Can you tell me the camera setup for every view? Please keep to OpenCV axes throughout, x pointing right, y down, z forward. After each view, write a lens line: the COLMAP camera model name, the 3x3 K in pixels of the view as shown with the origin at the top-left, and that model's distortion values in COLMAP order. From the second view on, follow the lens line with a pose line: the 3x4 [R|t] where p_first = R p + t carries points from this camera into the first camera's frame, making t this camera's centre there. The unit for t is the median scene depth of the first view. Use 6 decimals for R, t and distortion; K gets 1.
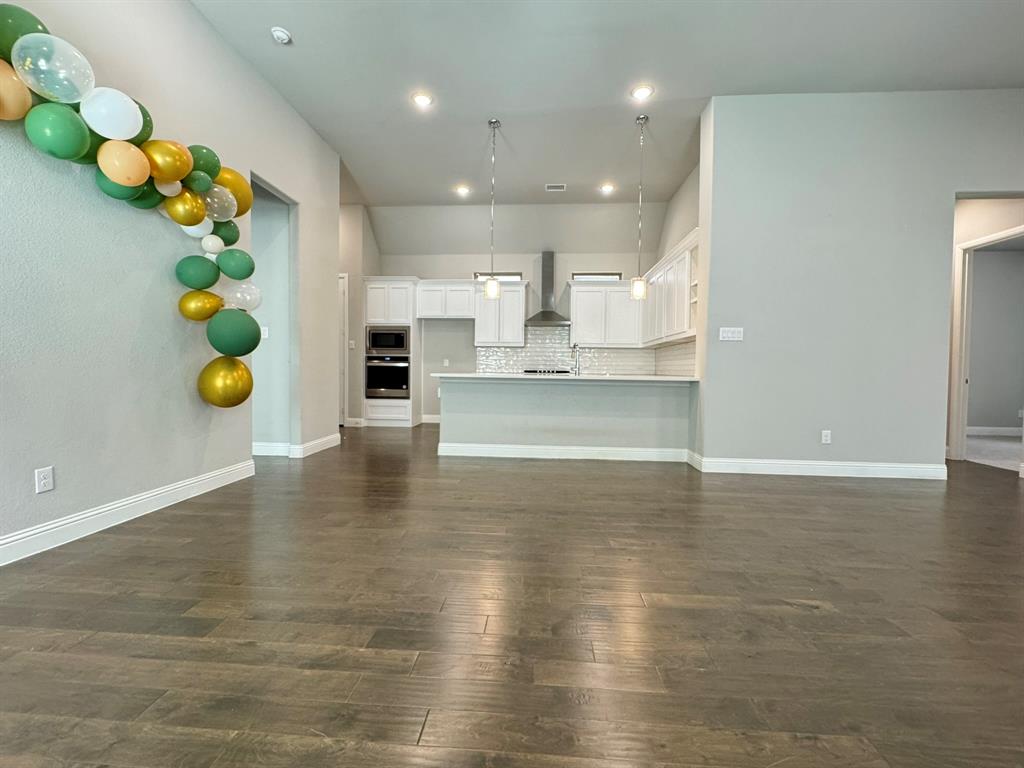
lens RADIAL K [[449.4, 0, 512.1], [0, 449.4, 383.8], [0, 0, 1]] dist [-0.001603, -0.001408]
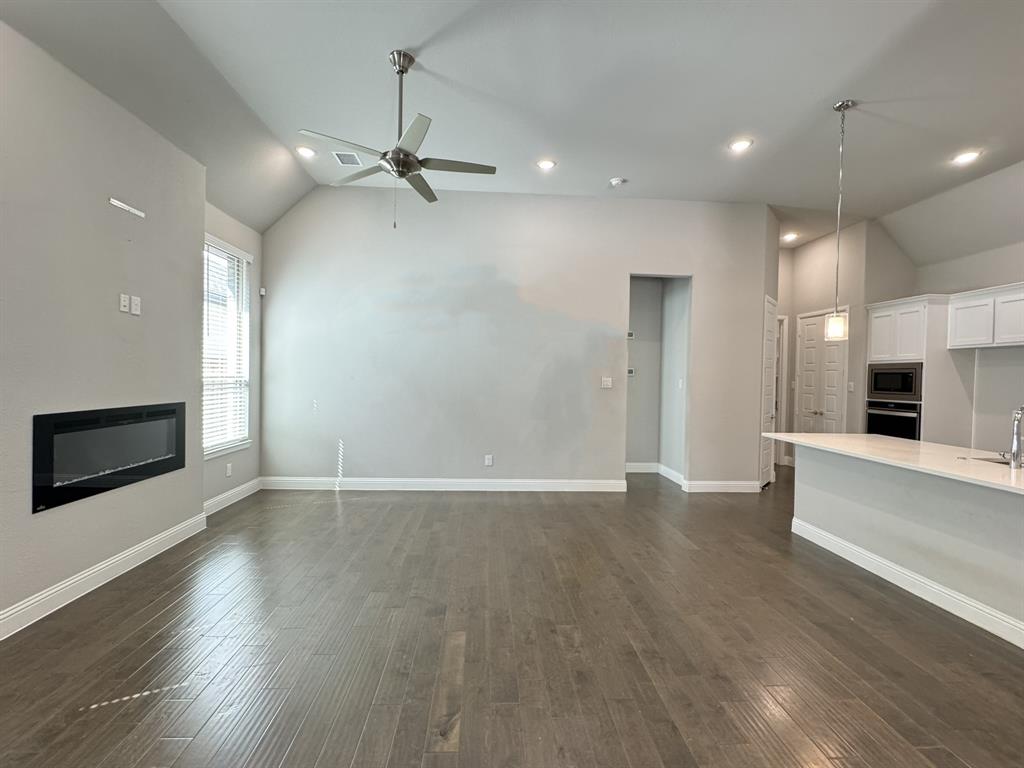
lens RADIAL K [[449.4, 0, 508.8], [0, 449.4, 384.9], [0, 0, 1]] dist [-0.001603, -0.001408]
pose [[0.126709, 0.010215, -0.991887, 0.403218], [-0.050768, 0.998703, 0.003800, -0.060359], [0.990640, 0.049875, 0.127063, 0.244085]]
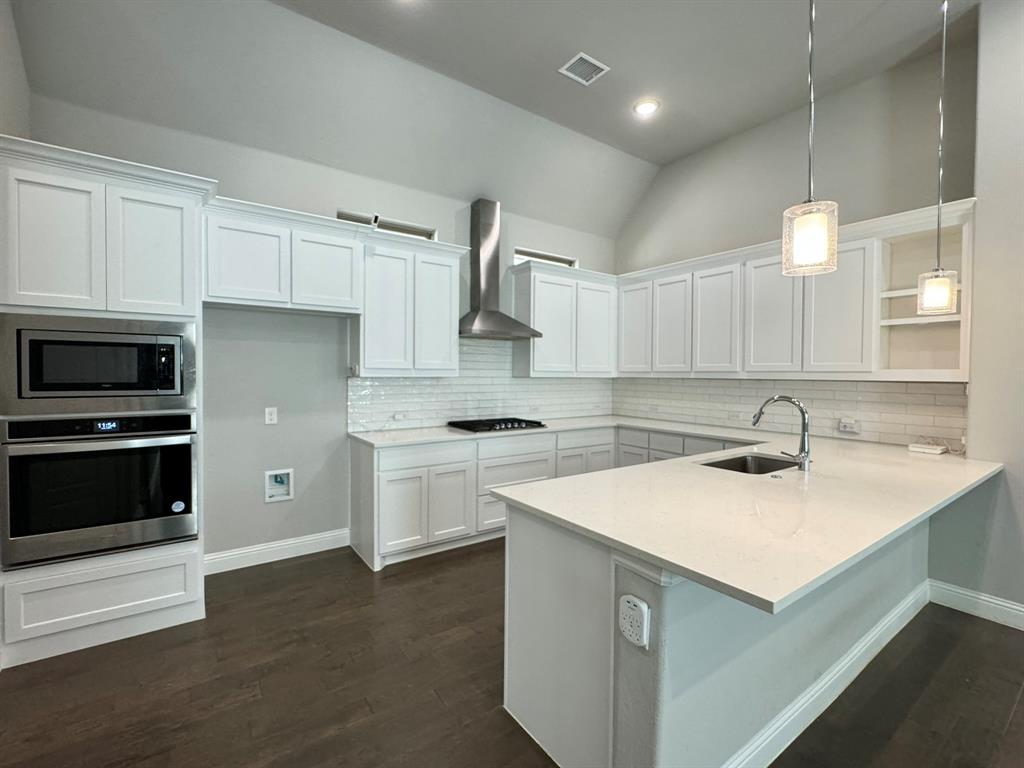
lens RADIAL K [[449.4, 0, 511.1], [0, 449.4, 383.6], [0, 0, 1]] dist [-0.001603, -0.001408]
pose [[0.772988, -0.022909, 0.634007, -0.254242], [0.021801, 0.999717, 0.009543, -0.080788], [-0.634046, 0.006446, 0.773269, 0.581550]]
